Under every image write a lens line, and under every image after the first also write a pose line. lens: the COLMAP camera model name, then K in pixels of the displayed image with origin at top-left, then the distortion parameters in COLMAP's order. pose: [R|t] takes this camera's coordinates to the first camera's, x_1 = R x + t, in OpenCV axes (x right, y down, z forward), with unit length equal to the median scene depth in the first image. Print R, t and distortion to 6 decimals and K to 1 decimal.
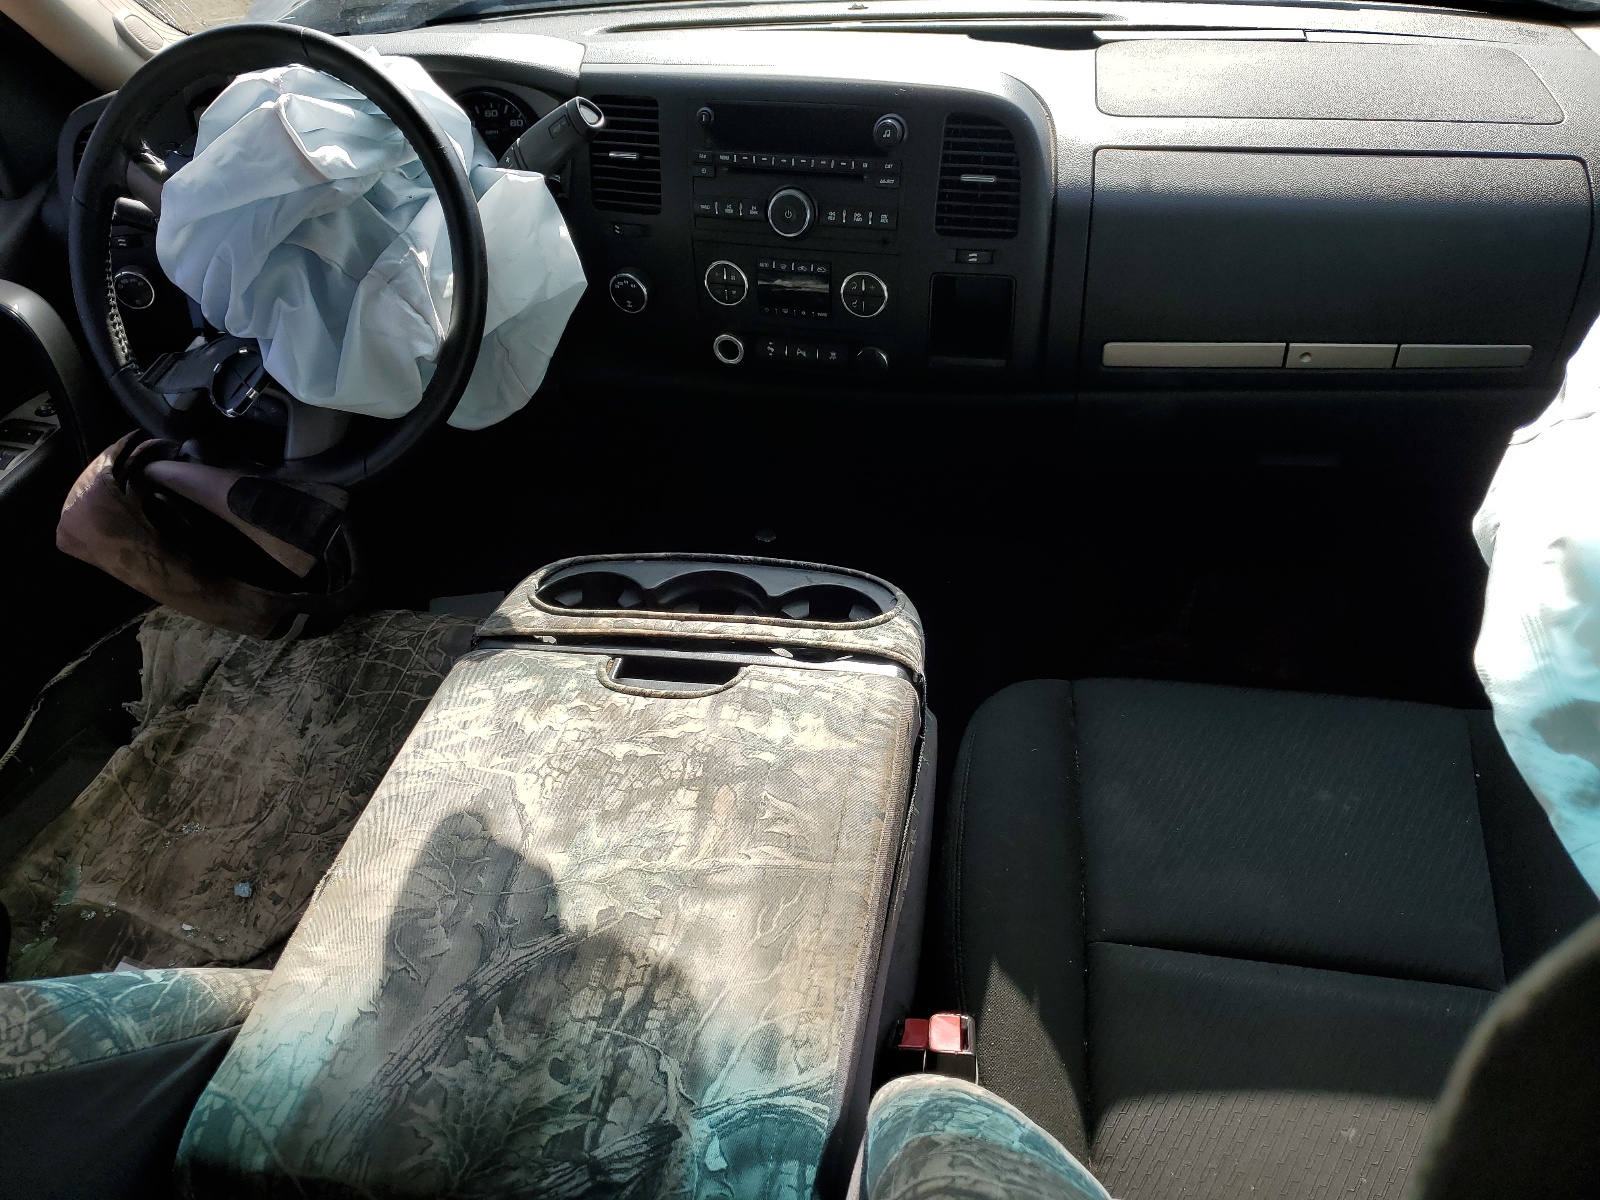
lens RADIAL K [[1199.9, 0, 798.8], [0, 1199.9, 597.7], [0, 0, 1]] dist [-0.003149, 0.000111]
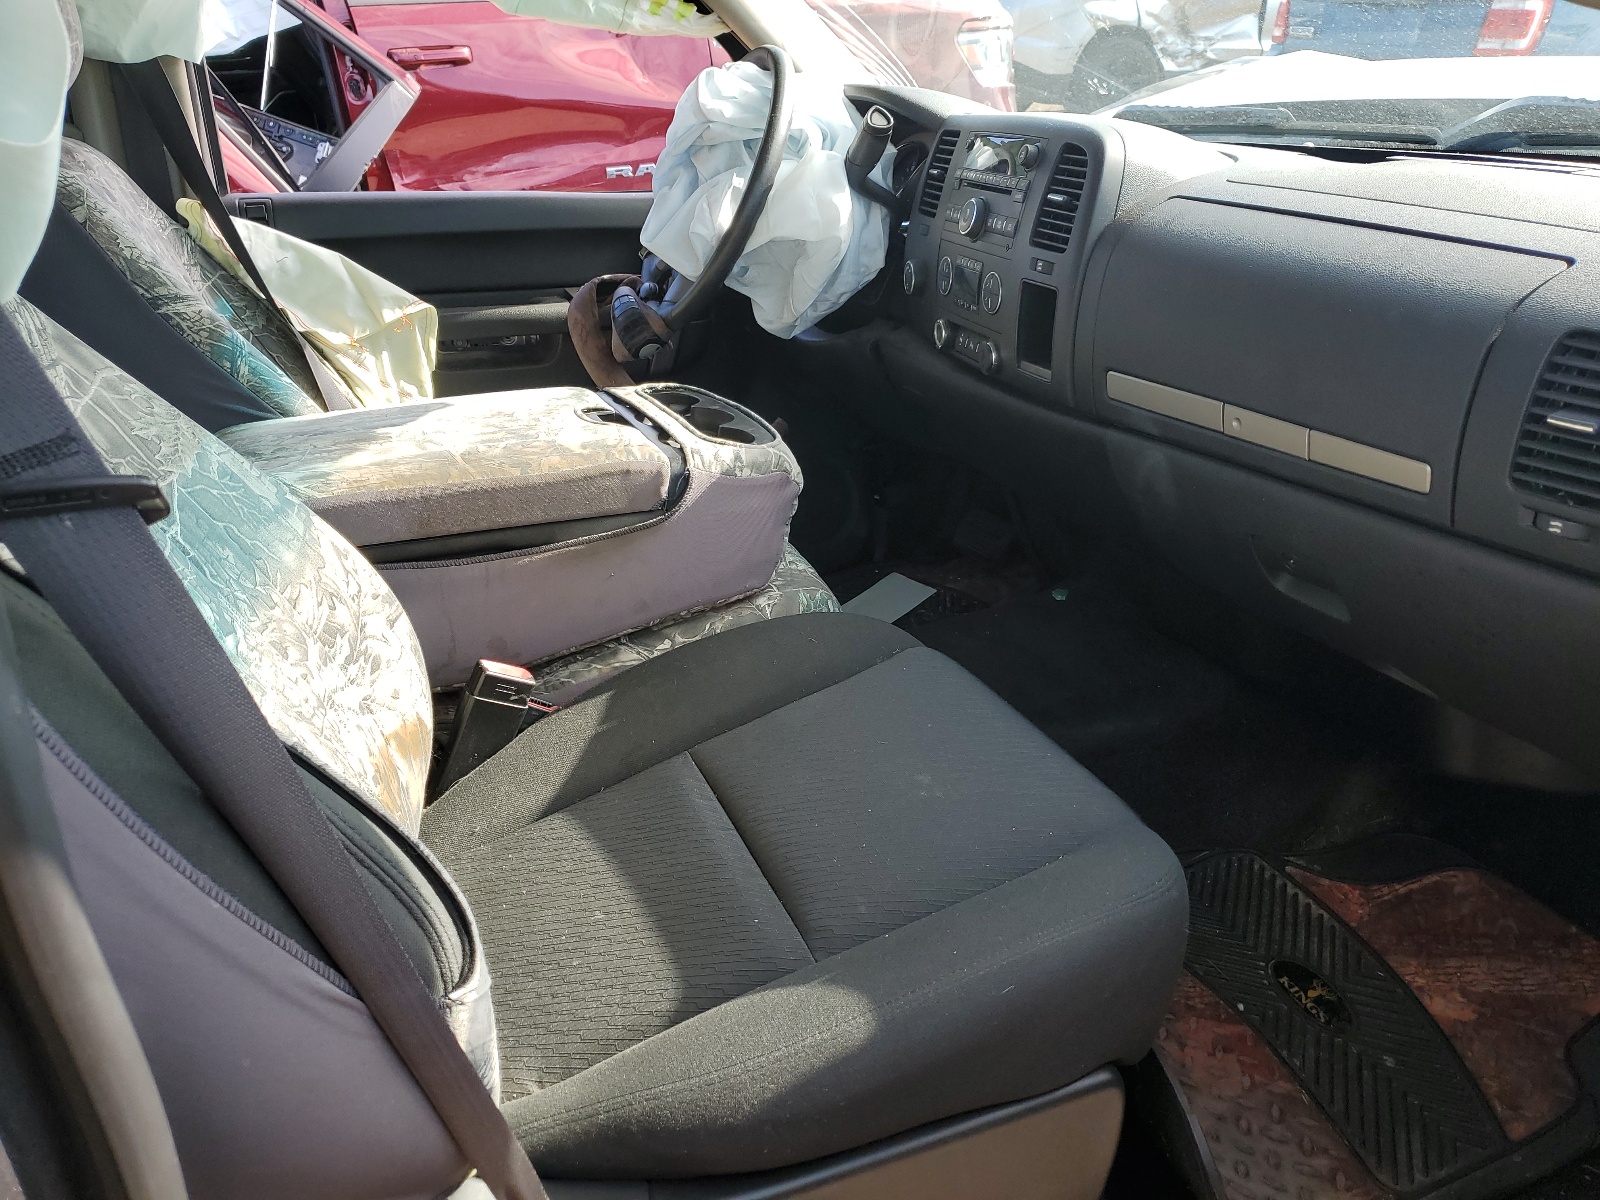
lens RADIAL K [[1199.9, 0, 796.1], [0, 1199.9, 600.5], [0, 0, 1]] dist [-0.003149, 0.000111]
pose [[0.562652, 0.384377, -0.731900, 0.977144], [-0.550923, 0.834427, 0.014697, 0.088581], [0.616366, 0.394951, 0.681254, 0.223963]]
